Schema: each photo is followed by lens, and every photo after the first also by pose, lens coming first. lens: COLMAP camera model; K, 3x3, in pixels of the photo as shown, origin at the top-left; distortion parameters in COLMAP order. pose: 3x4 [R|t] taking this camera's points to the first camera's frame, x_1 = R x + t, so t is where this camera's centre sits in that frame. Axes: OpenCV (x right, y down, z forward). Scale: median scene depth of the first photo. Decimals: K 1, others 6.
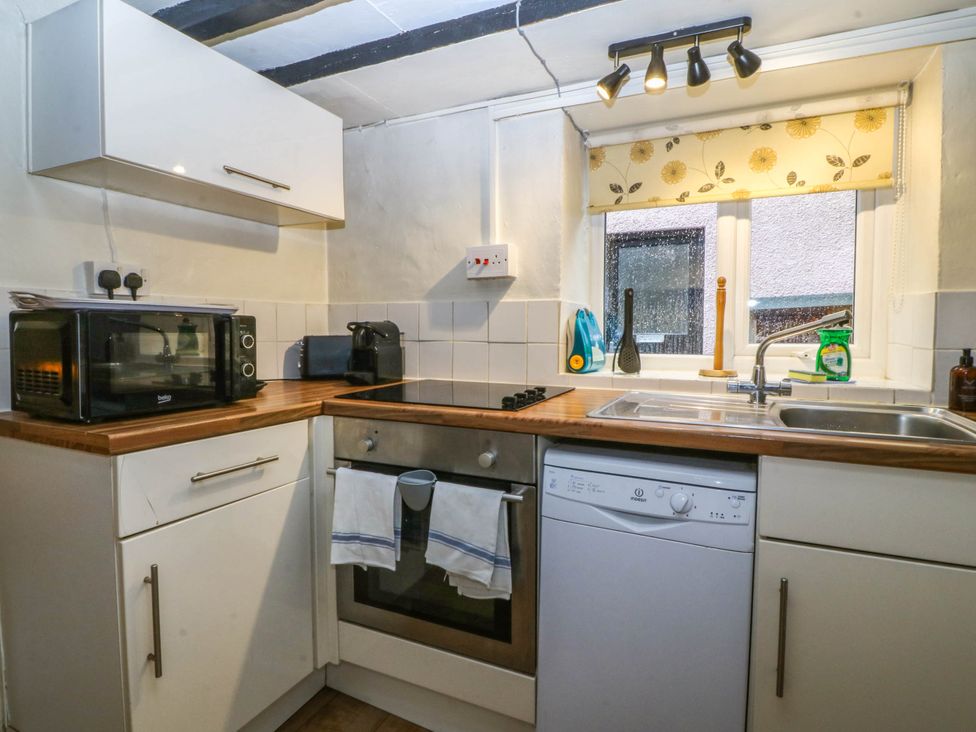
lens RADIAL K [[529.3, 0, 488.9], [0, 529.3, 354.4], [0, 0, 1]] dist [0.004067, -0.013670]
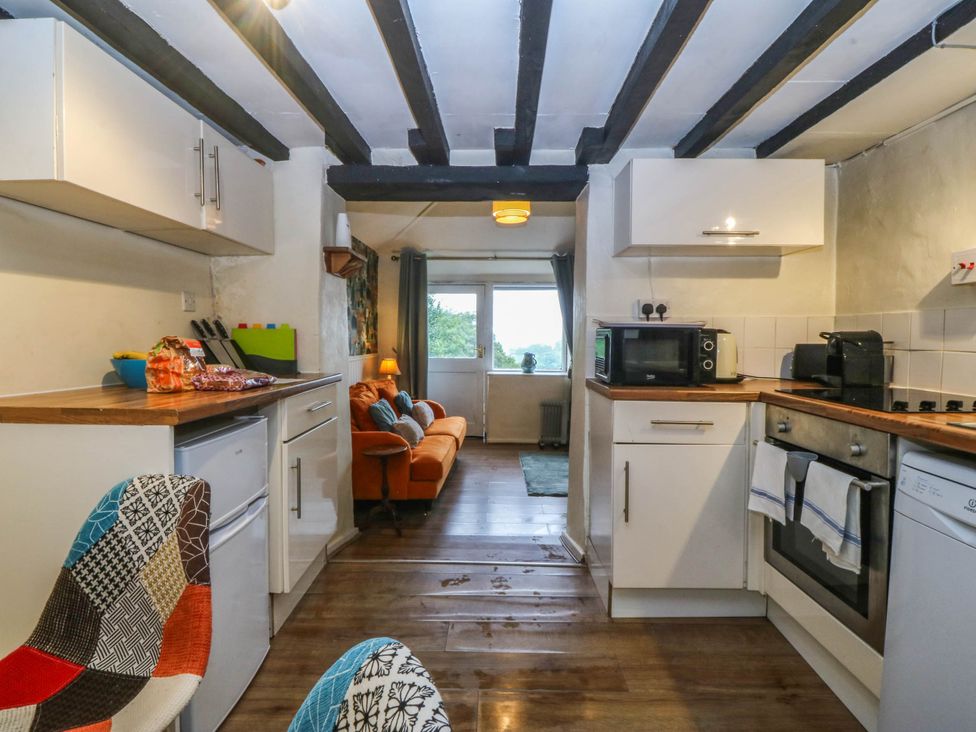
lens RADIAL K [[529.3, 0, 488.9], [0, 529.3, 354.4], [0, 0, 1]] dist [0.004067, -0.013670]
pose [[0.415771, 0.029448, -0.908992, 0.632937], [-0.047183, 0.998828, 0.010777, 0.012771], [0.908244, 0.038409, 0.416674, -0.189323]]
